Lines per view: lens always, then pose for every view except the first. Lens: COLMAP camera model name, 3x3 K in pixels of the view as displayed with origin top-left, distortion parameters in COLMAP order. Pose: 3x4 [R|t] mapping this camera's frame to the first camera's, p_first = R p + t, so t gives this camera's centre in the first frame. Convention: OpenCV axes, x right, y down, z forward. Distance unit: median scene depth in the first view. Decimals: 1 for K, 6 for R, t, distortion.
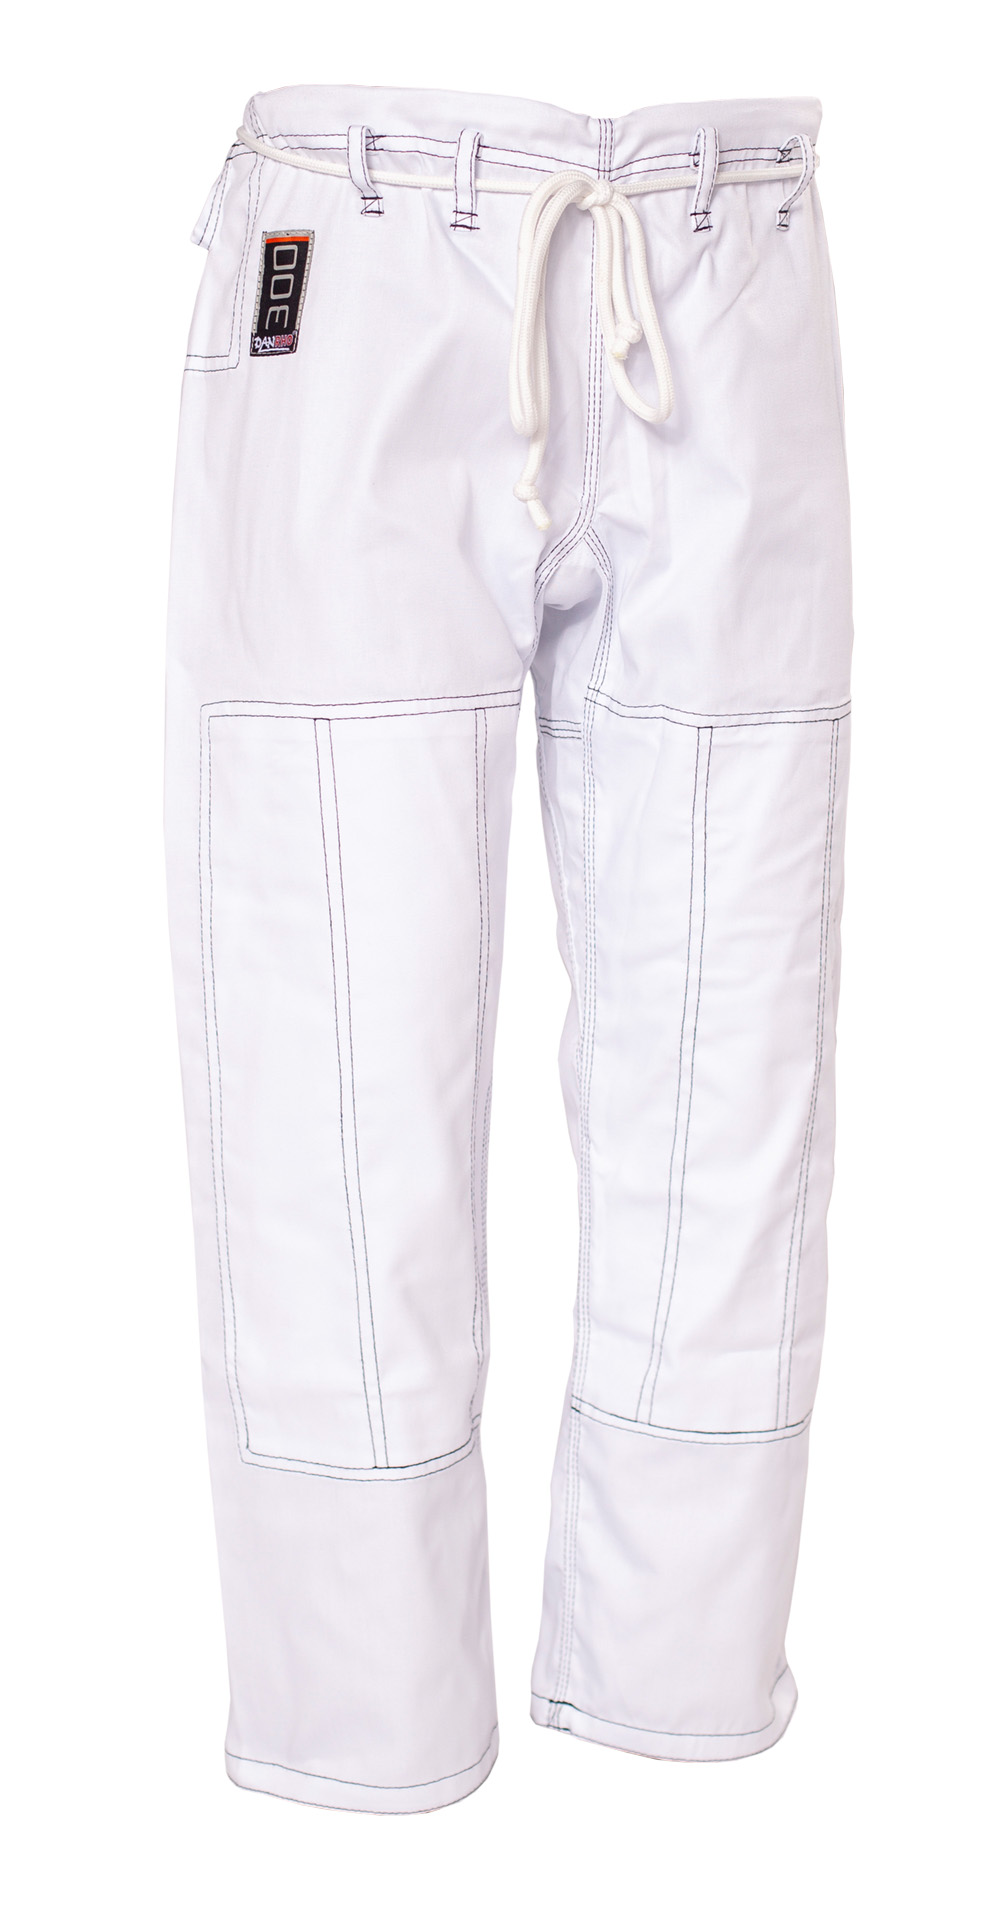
lens RADIAL K [[2813.3, 0, 491.4], [0, 2813.3, 949.0], [0, 0, 1]] dist [0.134094, 0.000000]
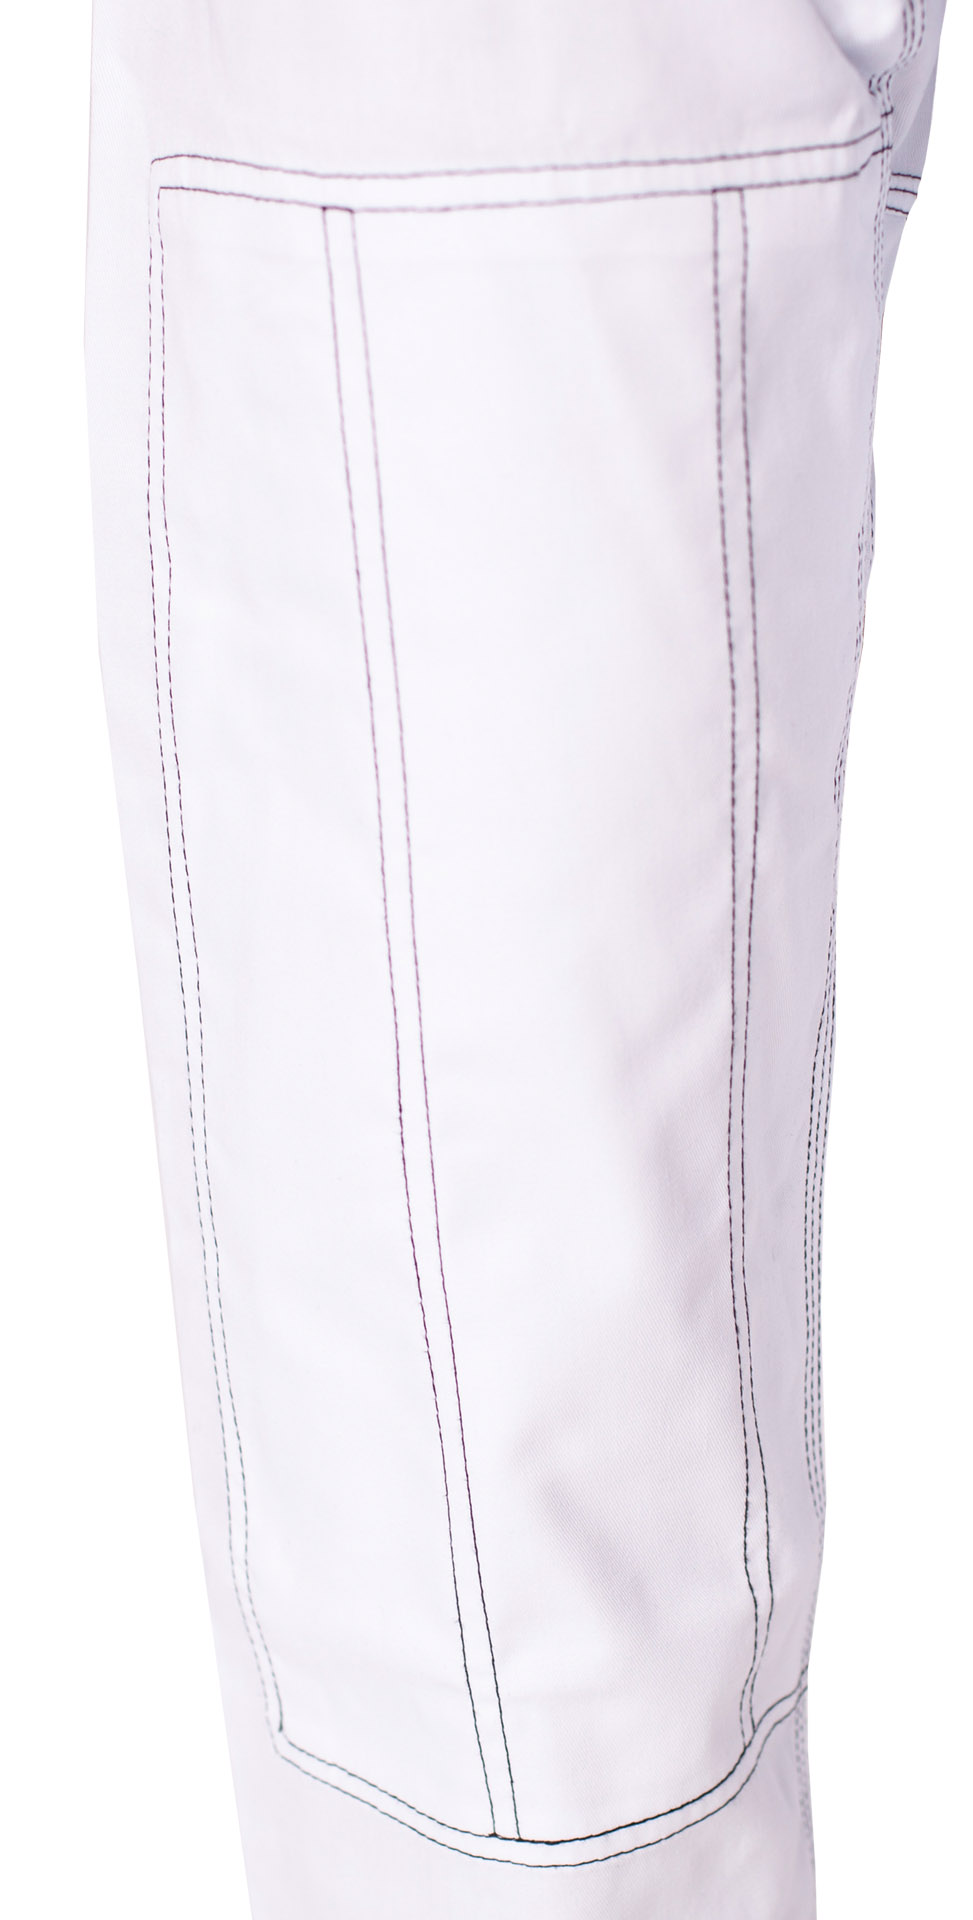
lens RADIAL K [[4131.8, 0, 491.8], [0, 4131.8, 970.1], [0, 0, 1]] dist [-0.056300, 0.000000]
pose [[0.968348, 0.071073, -0.239269, 0.112841], [-0.038781, 0.989803, 0.137064, -0.051261], [0.246571, -0.123447, 0.961230, 0.374083]]
